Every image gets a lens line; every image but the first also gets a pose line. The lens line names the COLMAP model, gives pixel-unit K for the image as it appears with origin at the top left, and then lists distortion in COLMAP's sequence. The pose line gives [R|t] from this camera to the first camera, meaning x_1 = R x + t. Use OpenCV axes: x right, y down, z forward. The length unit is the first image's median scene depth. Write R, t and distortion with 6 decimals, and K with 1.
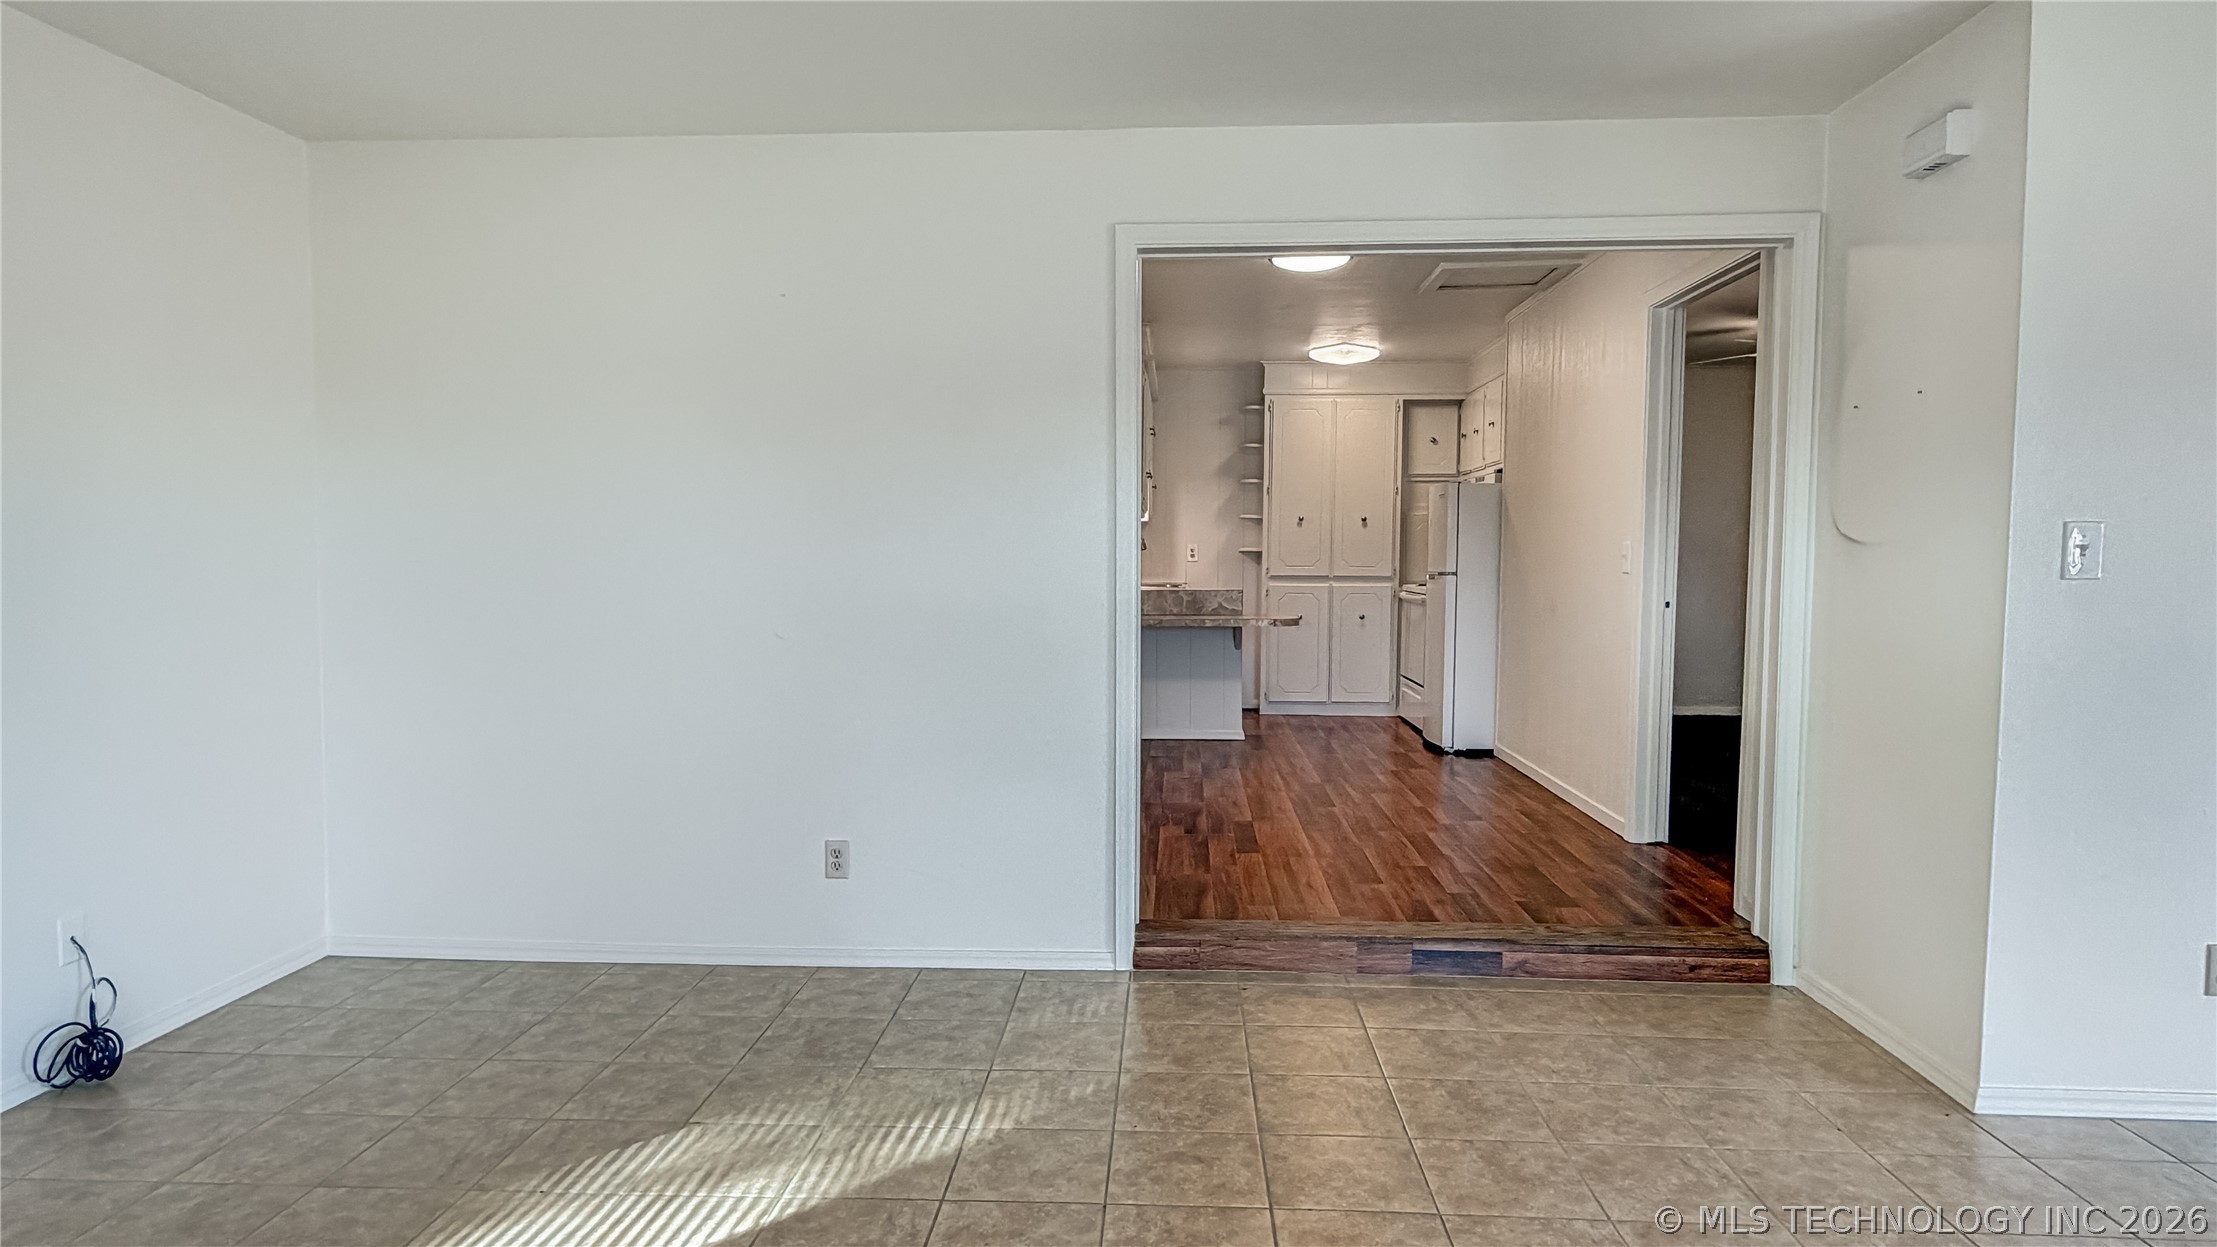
lens RADIAL K [[1260.6, 0, 1093.1], [0, 1260.6, 625.4], [0, 0, 1]] dist [0.001833, -0.000070]
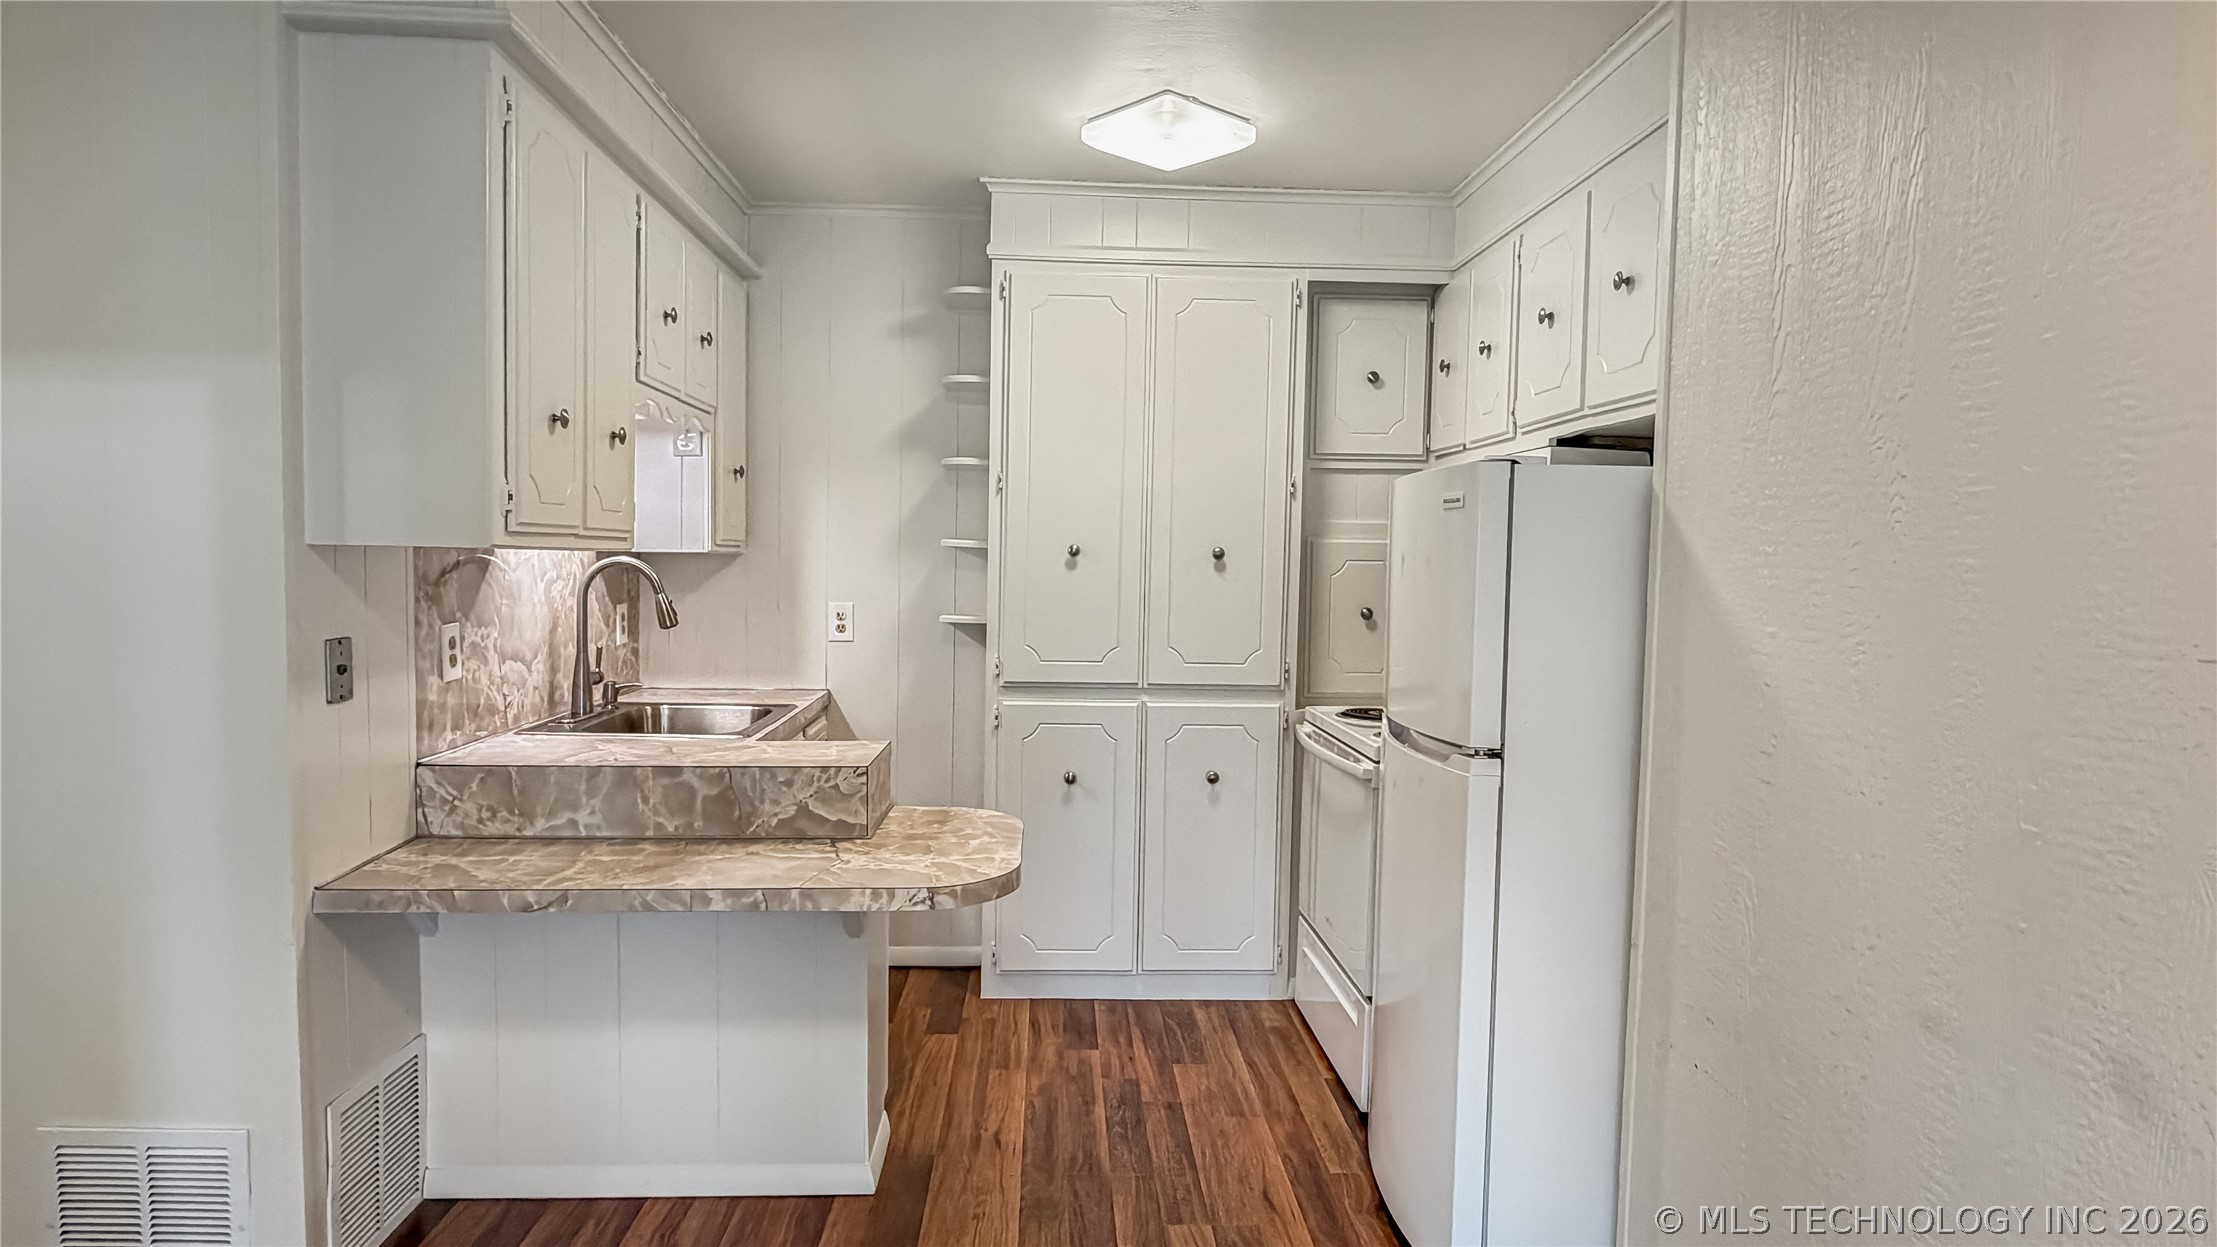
lens RADIAL K [[1260.6, 0, 1093.1], [0, 1260.6, 625.4], [0, 0, 1]] dist [0.001833, -0.000070]
pose [[0.994465, 0.005150, 0.104945, 0.126165], [-0.005096, 0.999987, -0.000778, -0.058805], [-0.104948, 0.000239, 0.994478, 0.570463]]
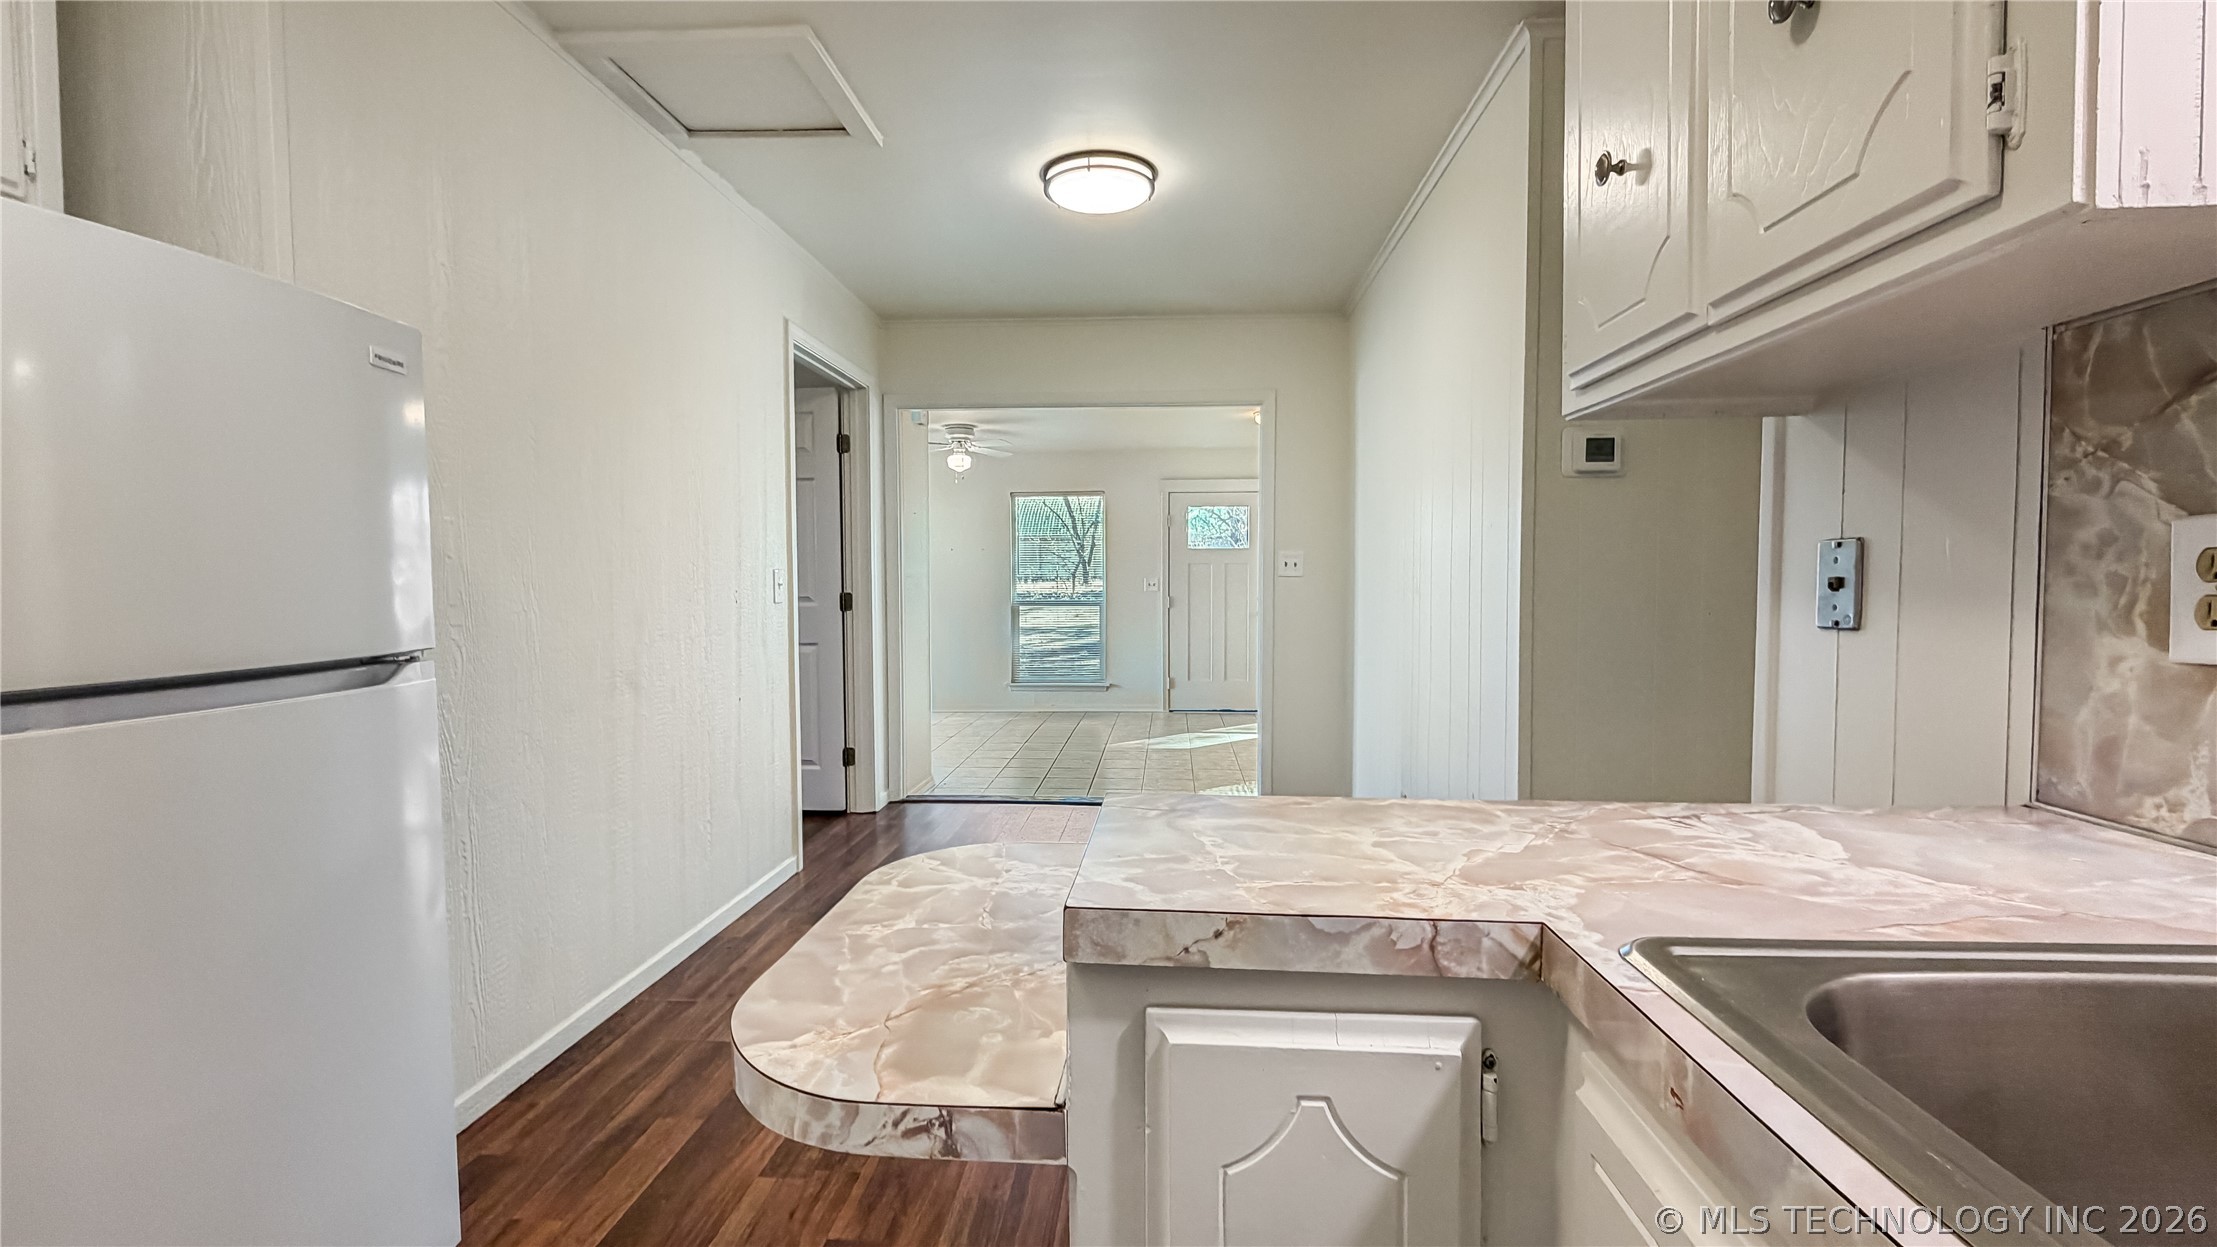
lens RADIAL K [[975.8, 0, 1108.5], [0, 975.8, 623.5], [0, 0, 1]] dist [-0.000300, -0.000073]
pose [[-0.999995, -0.000139, -0.003073, 0.104359], [-0.000451, 0.994797, 0.101874, -0.057593], [0.003043, 0.101875, -0.994793, 0.994637]]
